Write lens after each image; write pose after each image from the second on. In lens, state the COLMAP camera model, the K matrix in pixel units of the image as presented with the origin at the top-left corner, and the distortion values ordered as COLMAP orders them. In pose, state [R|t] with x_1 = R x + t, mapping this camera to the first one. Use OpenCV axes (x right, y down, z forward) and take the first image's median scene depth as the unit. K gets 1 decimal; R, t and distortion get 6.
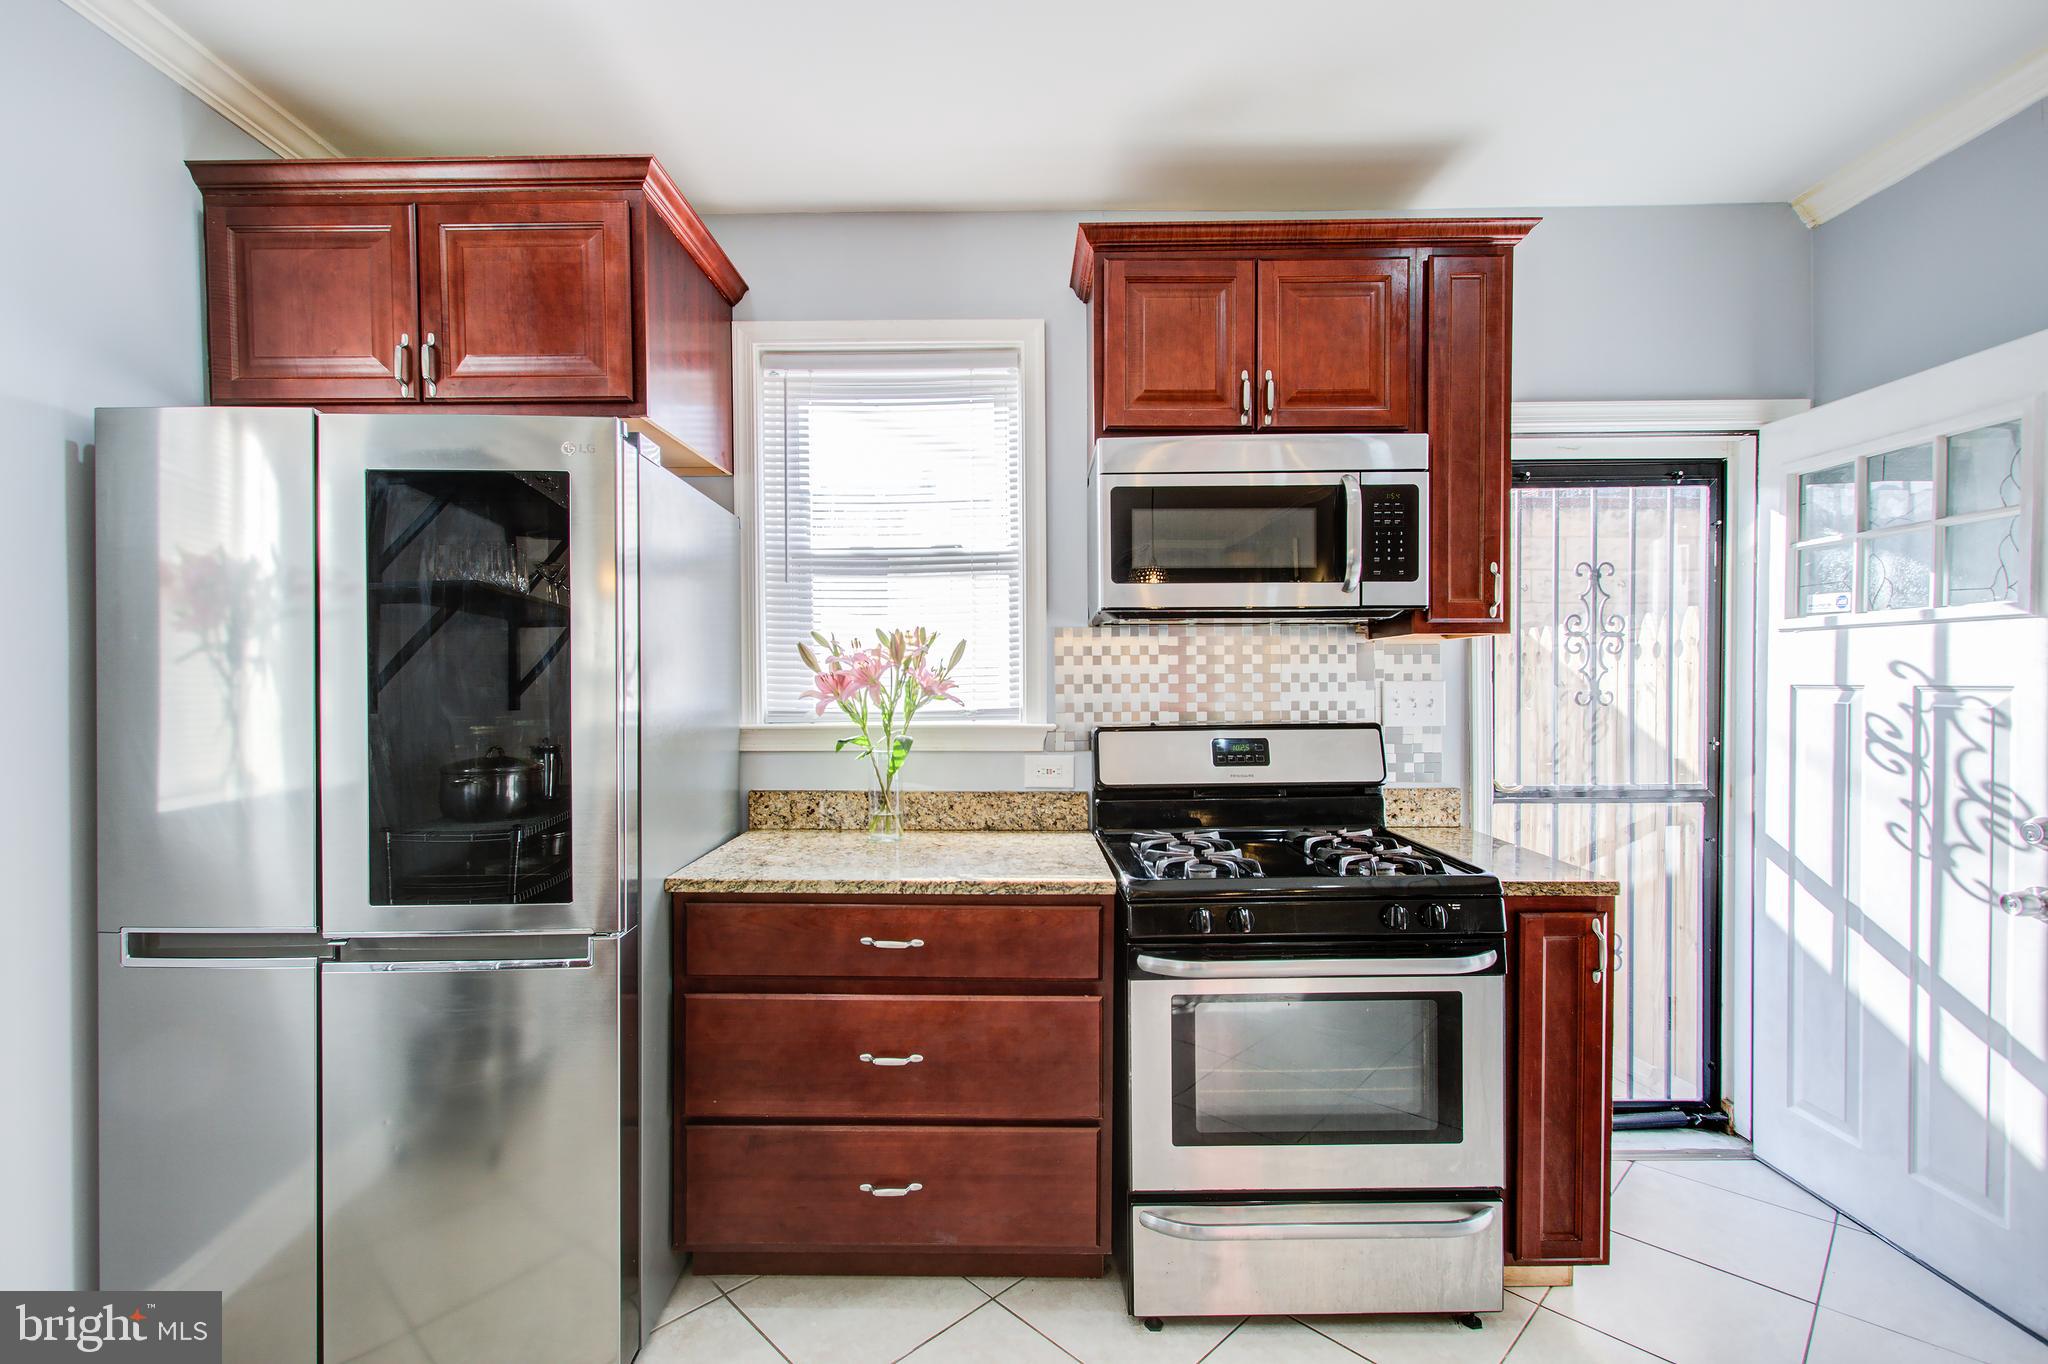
lens RADIAL K [[938.1, 0, 1004.5], [0, 938.1, 691.4], [0, 0, 1]] dist [0.009975, -0.002057]
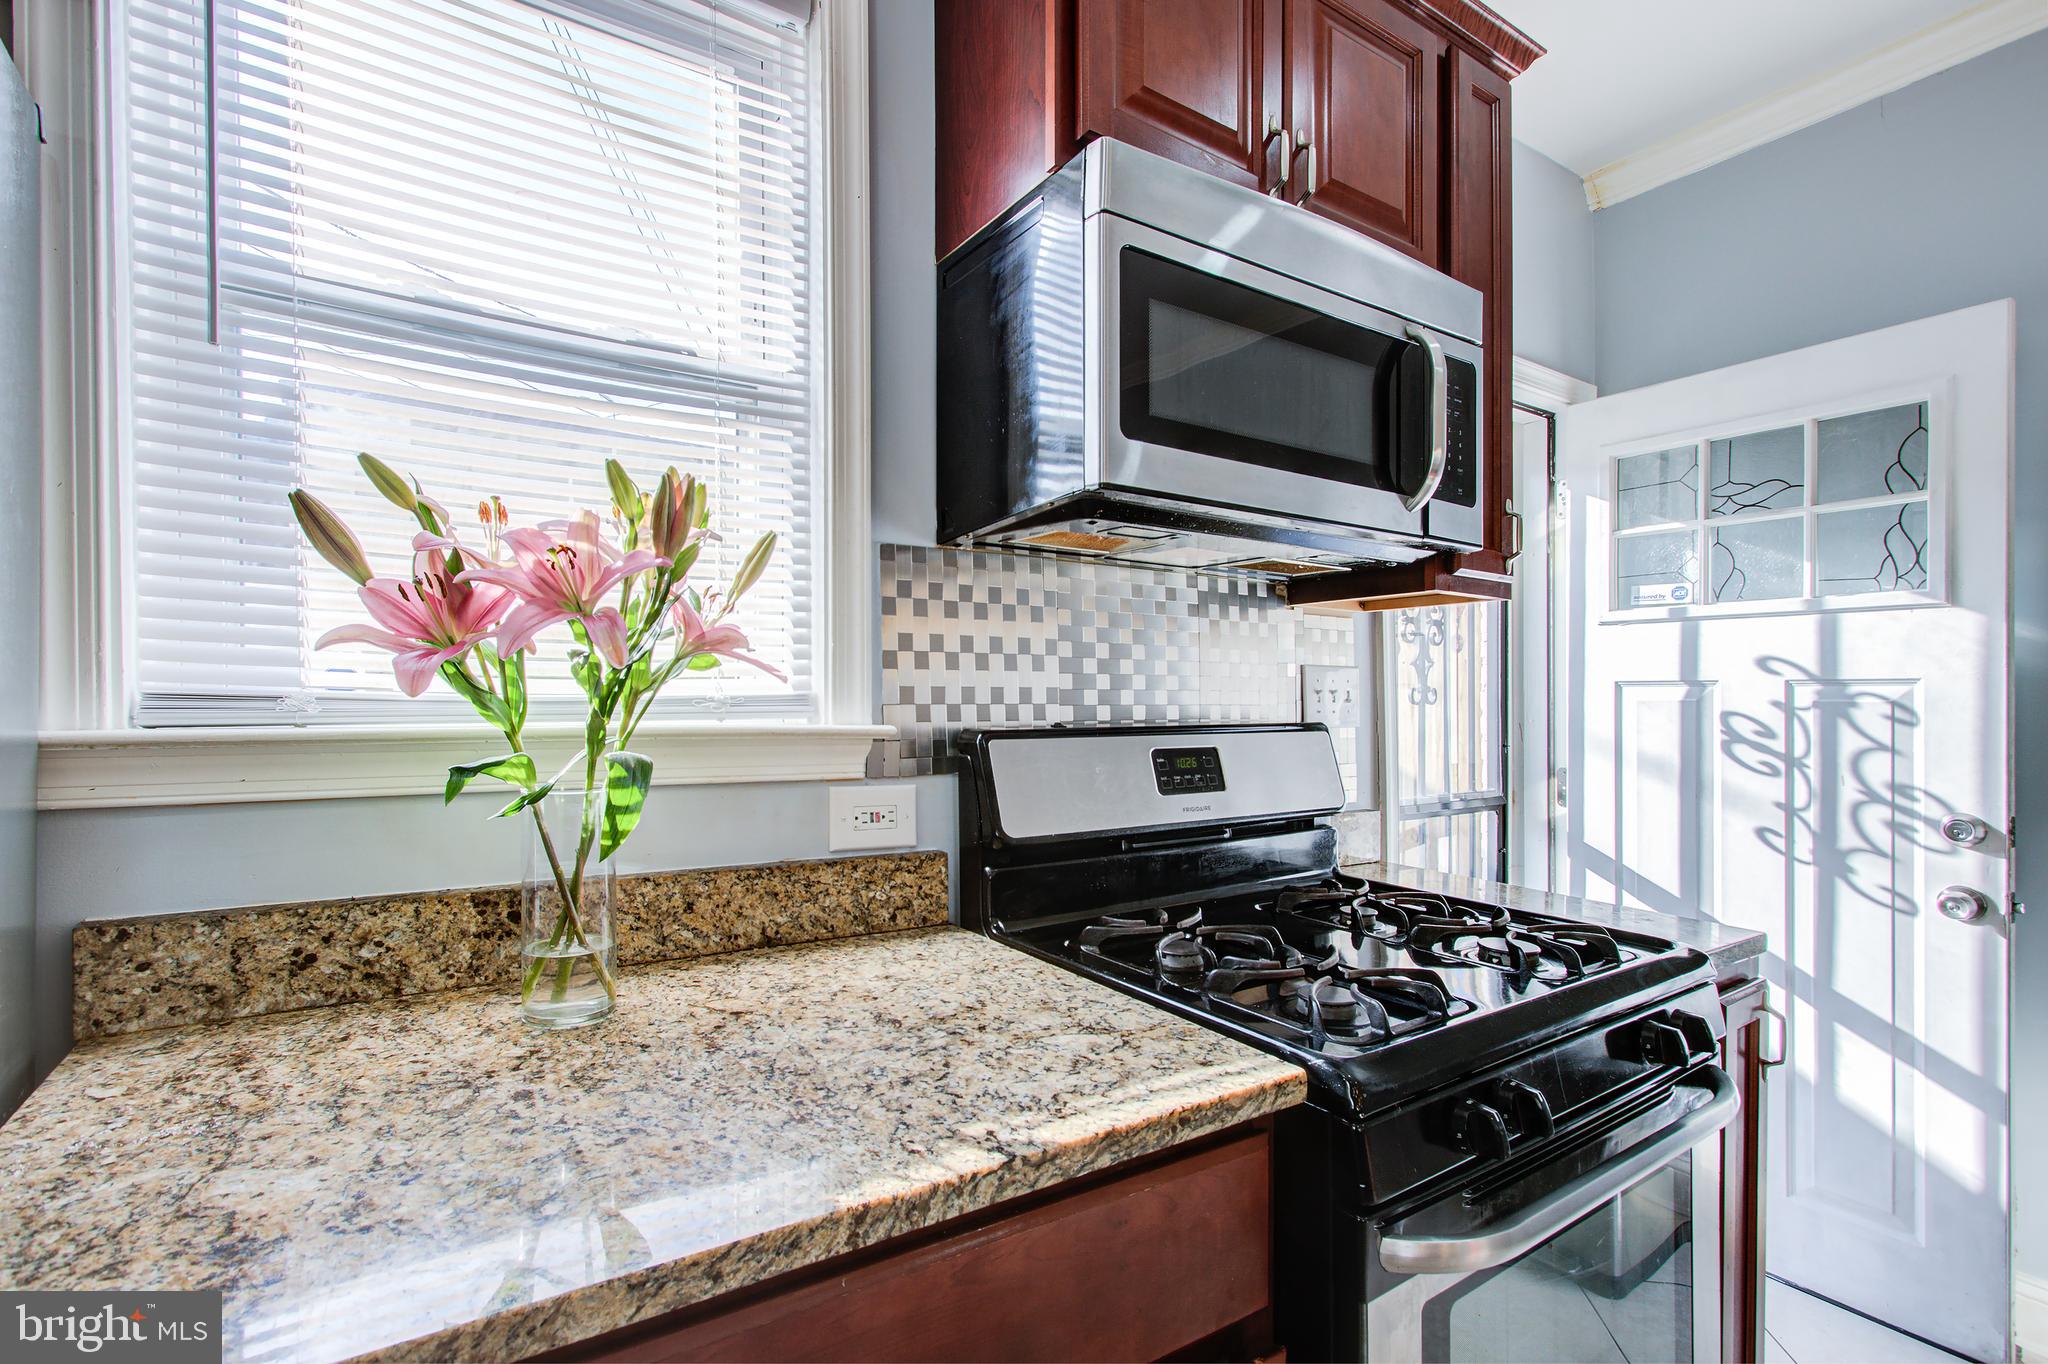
lens RADIAL K [[938.1, 0, 995.2], [0, 938.1, 710.0], [0, 0, 1]] dist [0.009975, -0.002057]
pose [[0.833434, 0.008374, 0.552555, -0.202550], [-0.009293, 0.999956, -0.001137, 0.028800], [-0.552540, -0.004187, 0.833476, 0.587887]]
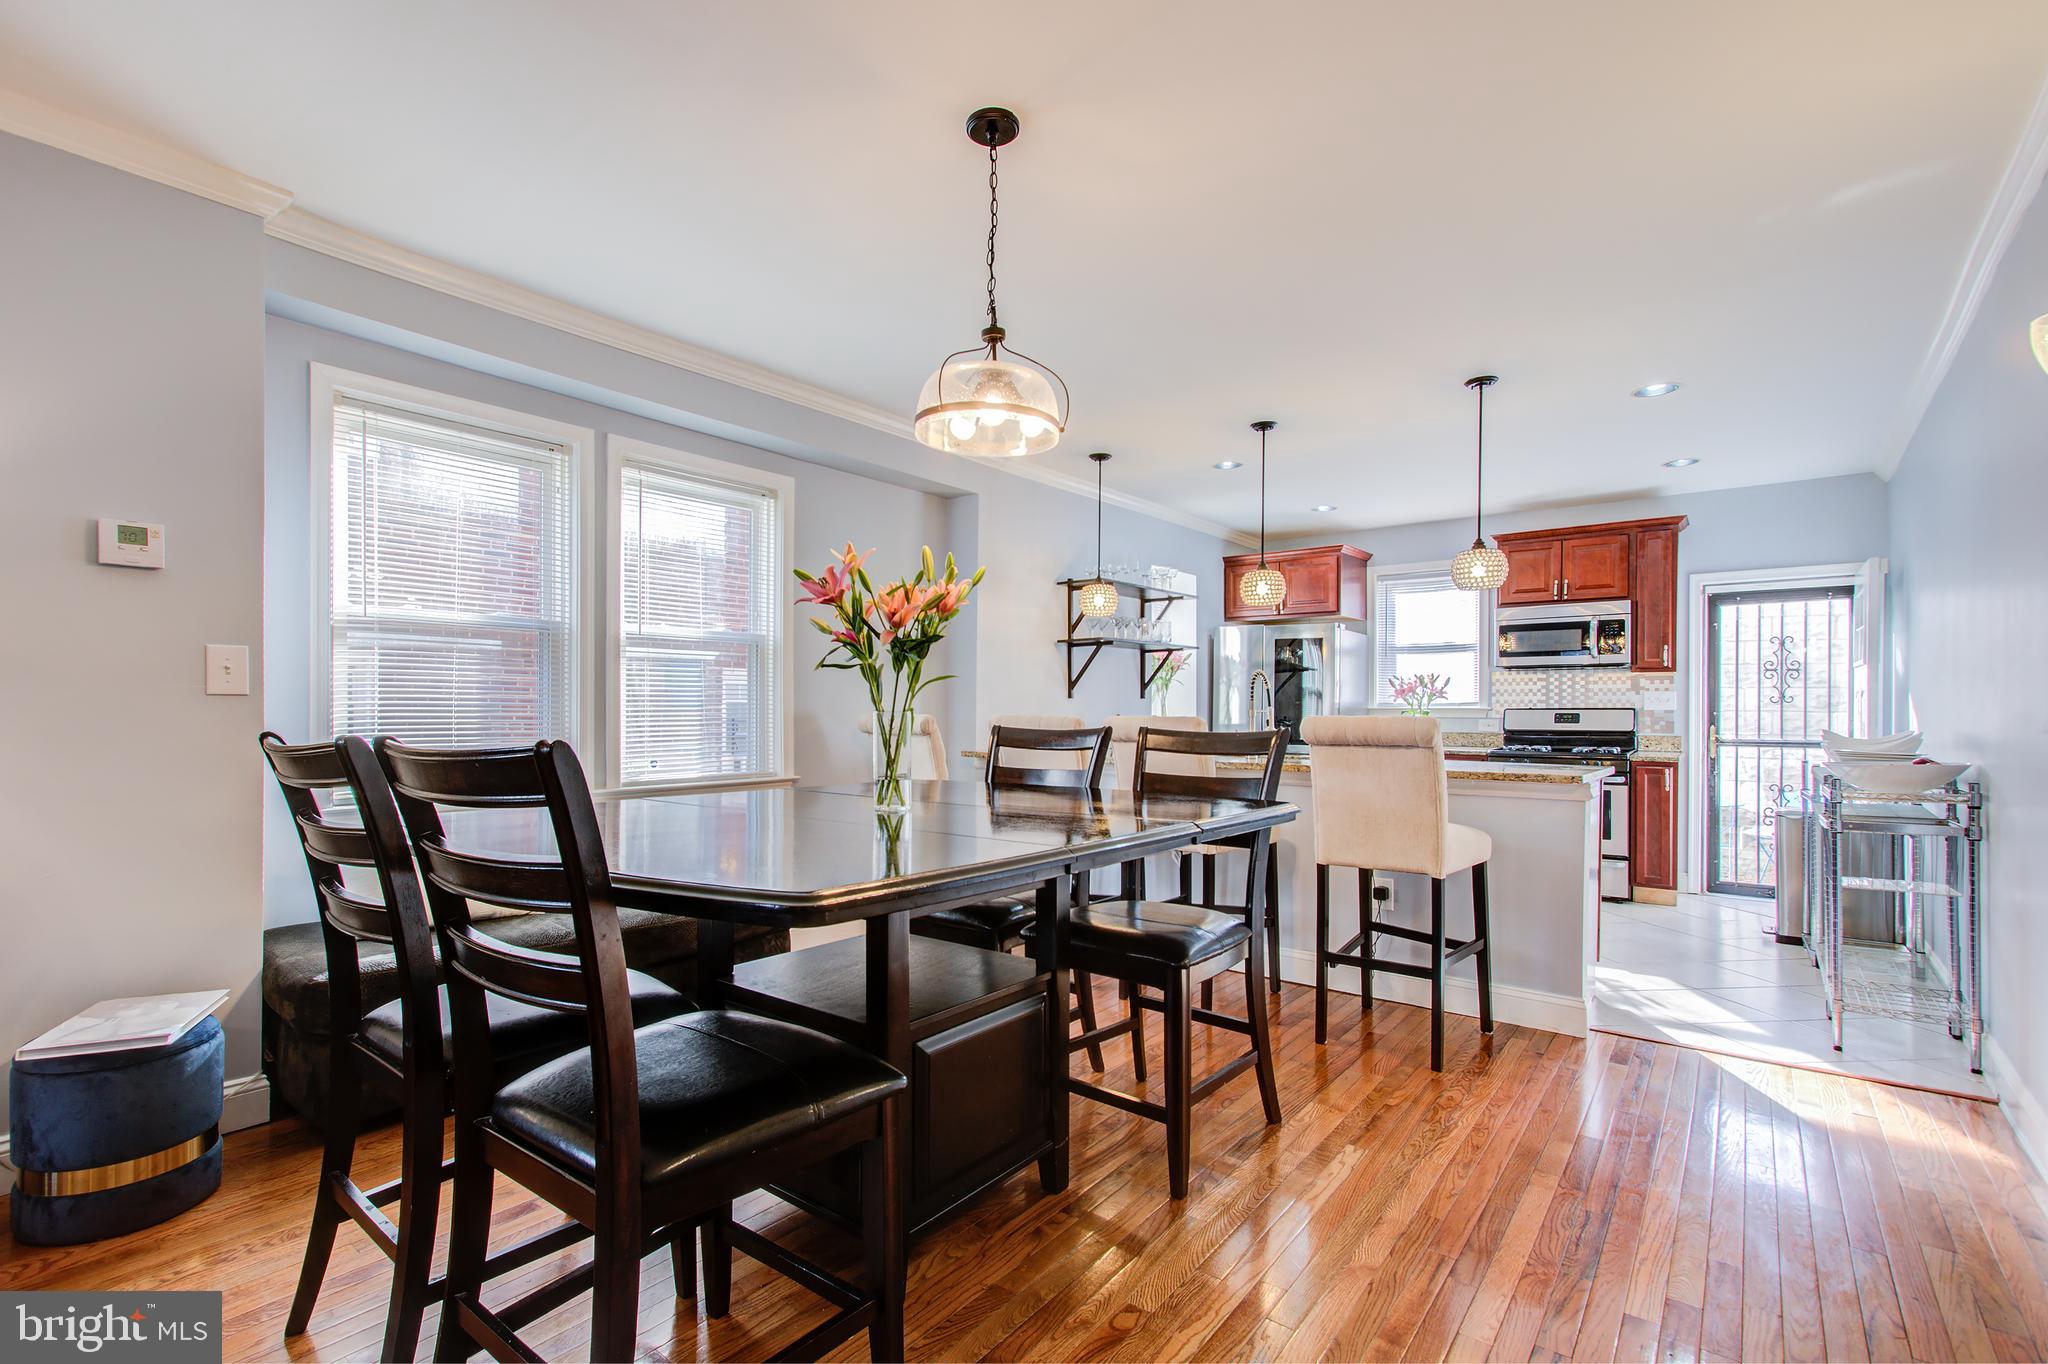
lens RADIAL K [[938.1, 0, 983.3], [0, 938.1, 722.0], [0, 0, 1]] dist [0.009975, -0.002057]
pose [[0.782173, 0.015225, -0.622875, 0.644575], [-0.015663, 0.999866, 0.004772, 0.092936], [0.622864, 0.006024, 0.782307, -2.168173]]
